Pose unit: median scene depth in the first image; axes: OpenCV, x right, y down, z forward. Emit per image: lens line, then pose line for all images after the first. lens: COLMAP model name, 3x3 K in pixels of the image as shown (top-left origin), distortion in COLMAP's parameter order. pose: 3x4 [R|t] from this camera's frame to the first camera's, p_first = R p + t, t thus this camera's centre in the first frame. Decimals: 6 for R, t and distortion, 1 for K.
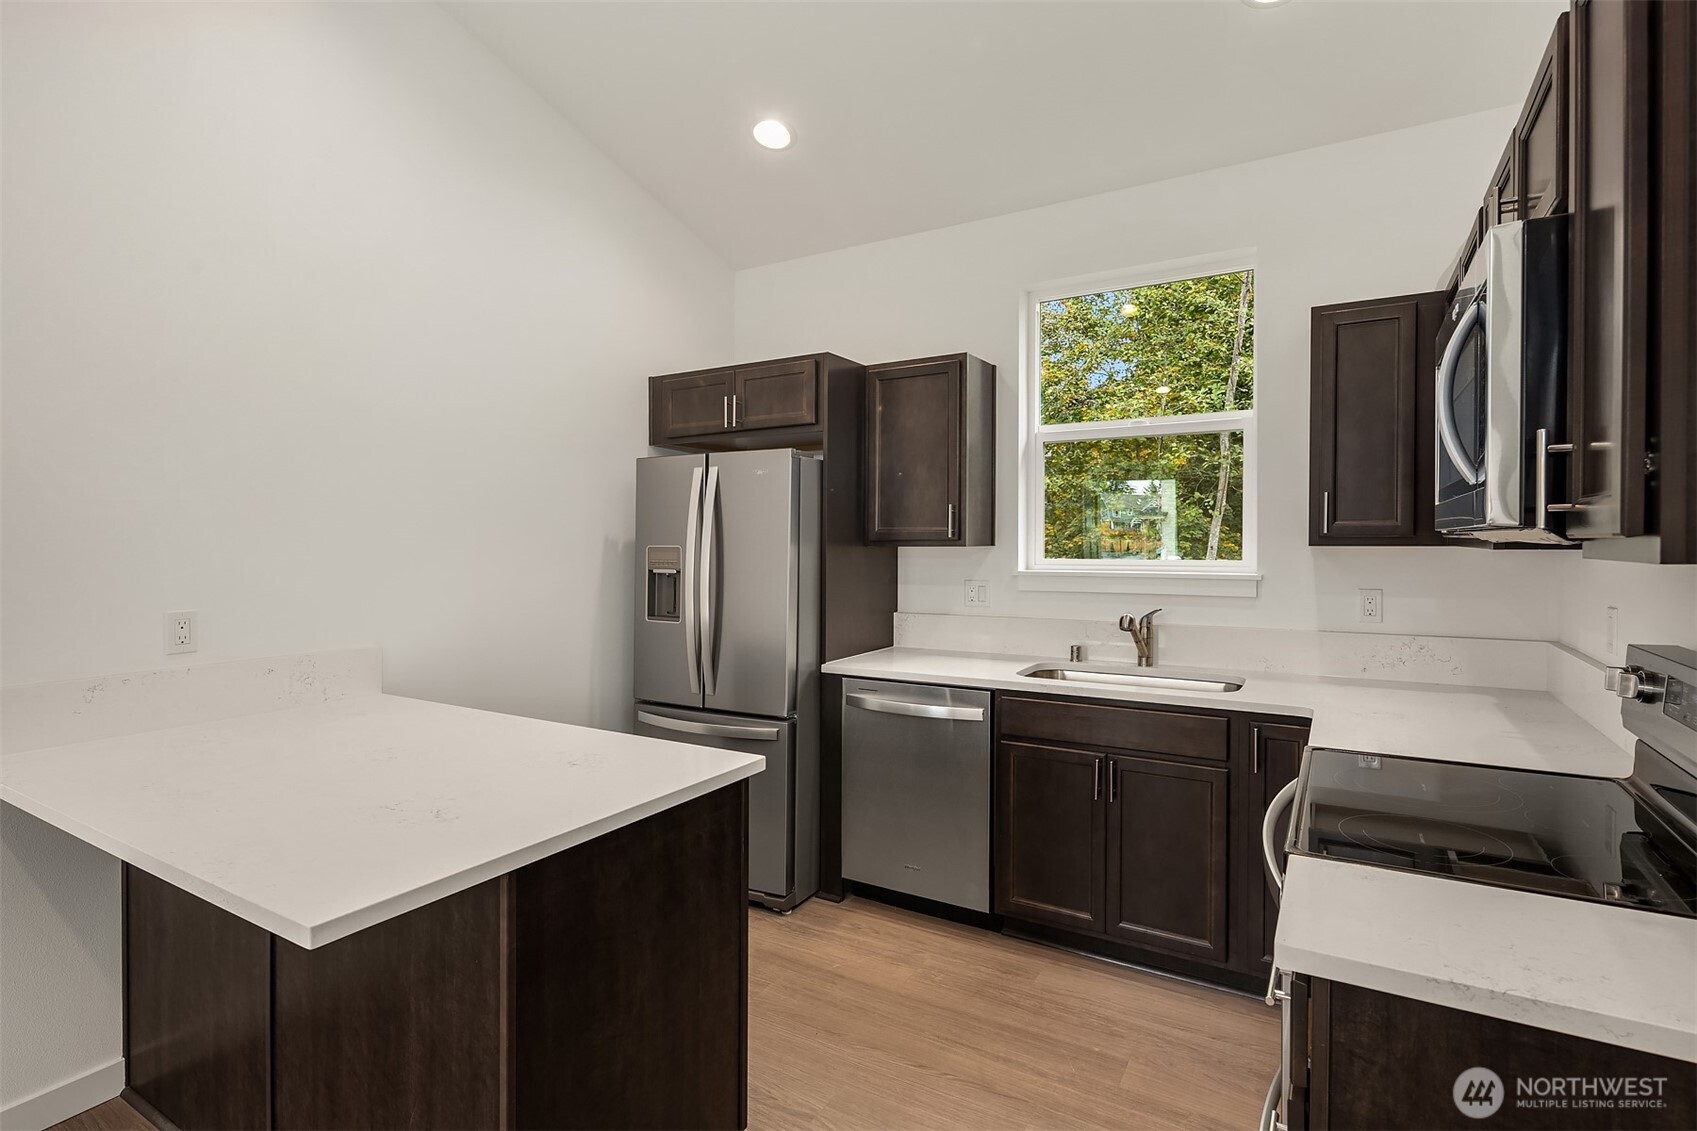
lens RADIAL K [[844.3, 0, 842.9], [0, 844.3, 562.7], [0, 0, 1]] dist [0.000454, -0.003562]
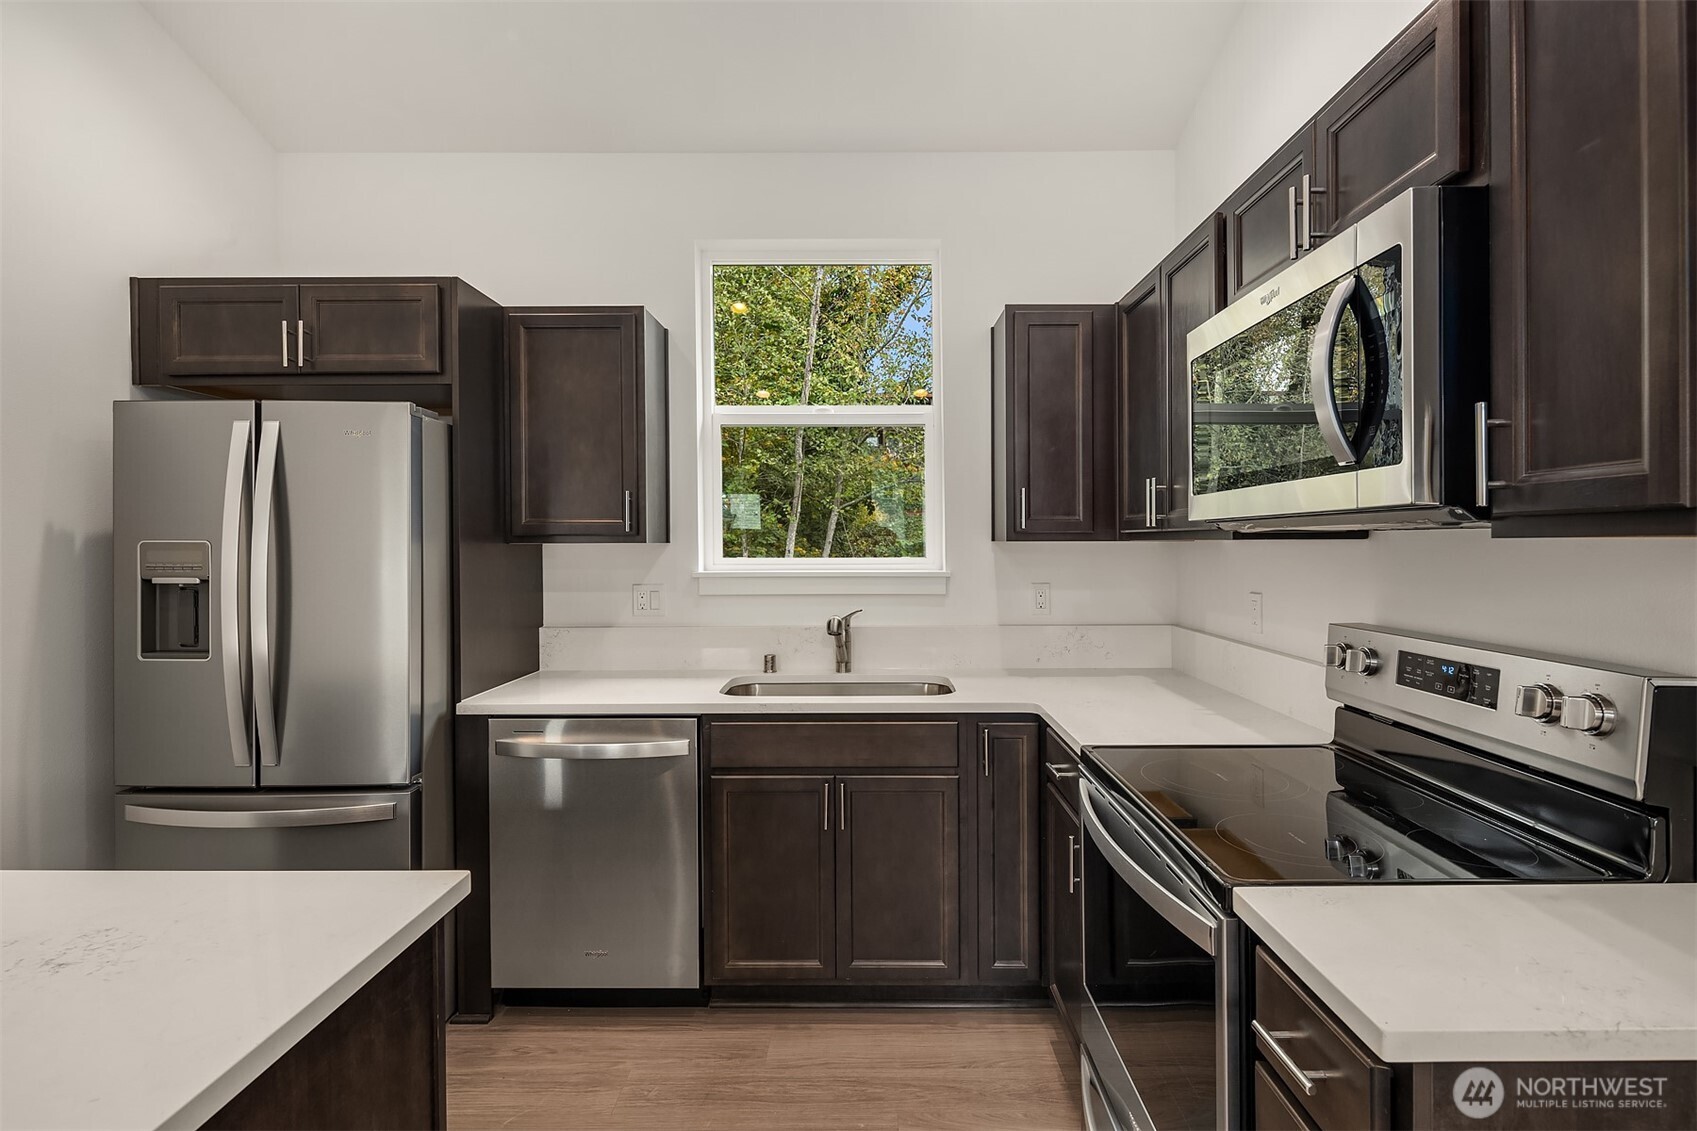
lens RADIAL K [[844.3, 0, 874.1], [0, 844.3, 565.3], [0, 0, 1]] dist [0.000454, -0.003562]
pose [[0.856839, -0.011776, 0.515450, -0.093447], [0.013641, 0.999907, 0.000168, 0.005988], [-0.515404, 0.006887, 0.856919, 0.192893]]
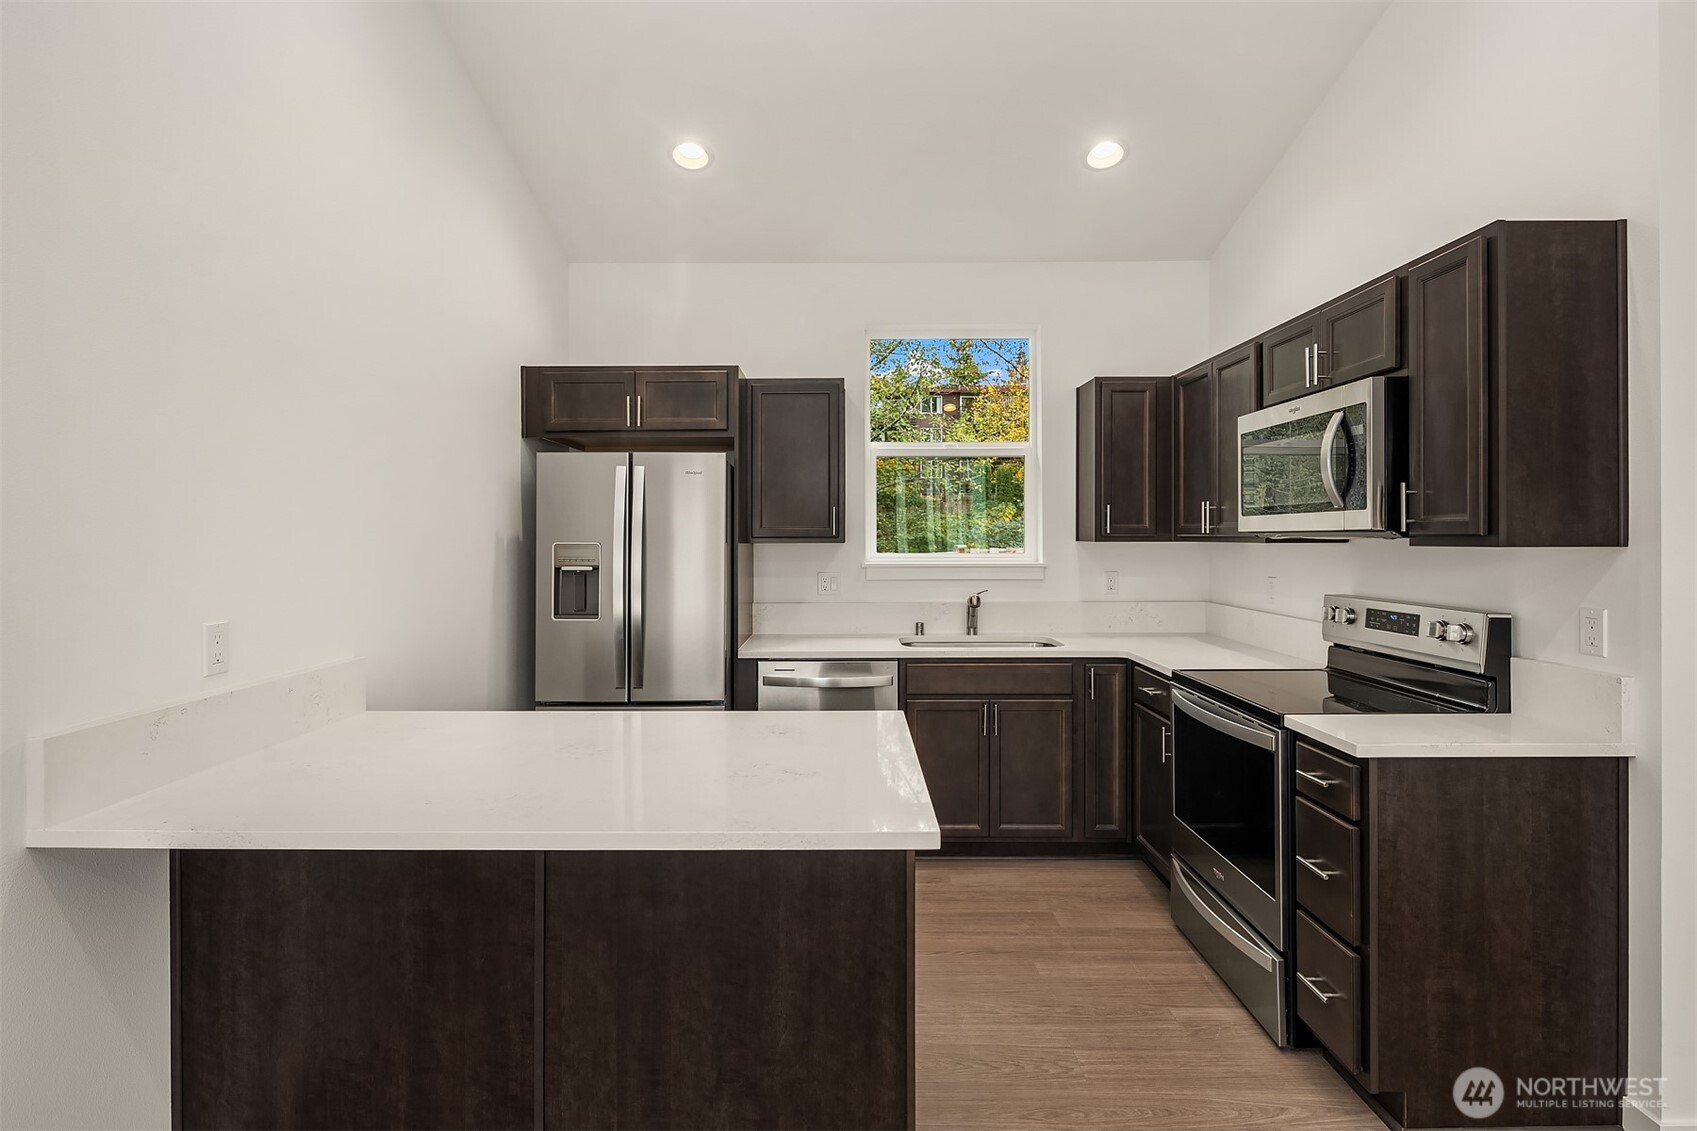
lens RADIAL K [[844.3, 0, 849.1], [0, 844.3, 558.7], [0, 0, 1]] dist [0.000454, -0.003562]
pose [[0.857023, -0.012180, 0.515135, -0.486199], [0.013469, 0.999909, 0.001232, 0.001788], [-0.515103, 0.005882, 0.857108, -0.015965]]
